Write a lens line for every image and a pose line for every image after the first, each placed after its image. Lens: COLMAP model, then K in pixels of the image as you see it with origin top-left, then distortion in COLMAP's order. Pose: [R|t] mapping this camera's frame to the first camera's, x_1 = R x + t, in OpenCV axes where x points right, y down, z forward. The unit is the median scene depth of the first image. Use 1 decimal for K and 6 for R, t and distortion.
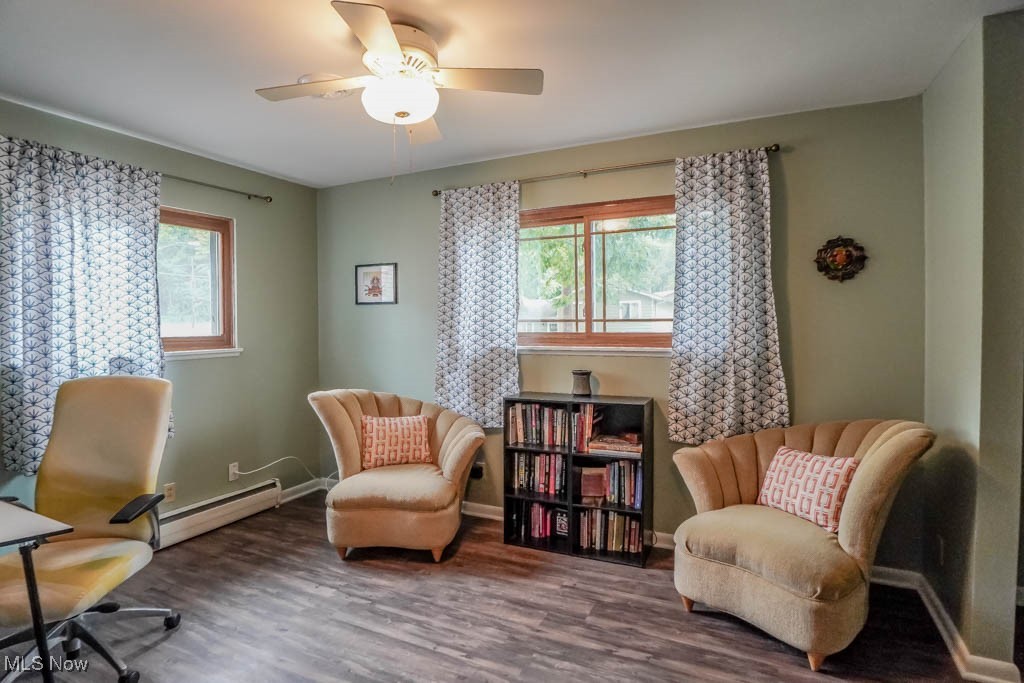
lens RADIAL K [[512.8, 0, 509.5], [0, 512.8, 336.9], [0, 0, 1]] dist [-0.030663, 0.002137]
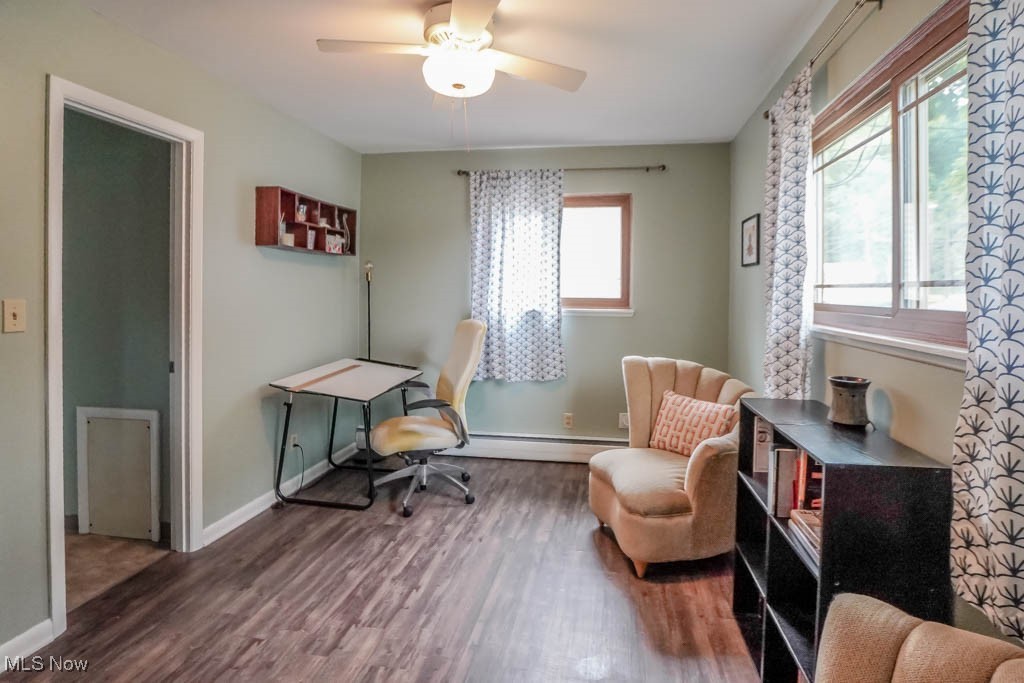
lens RADIAL K [[512.8, 0, 521.1], [0, 512.8, 294.1], [0, 0, 1]] dist [-0.030663, 0.002137]
pose [[0.307917, 0.018721, -0.951229, 0.525252], [-0.041097, 0.999135, 0.006360, -0.010599], [0.950525, 0.037134, 0.308420, 0.507237]]
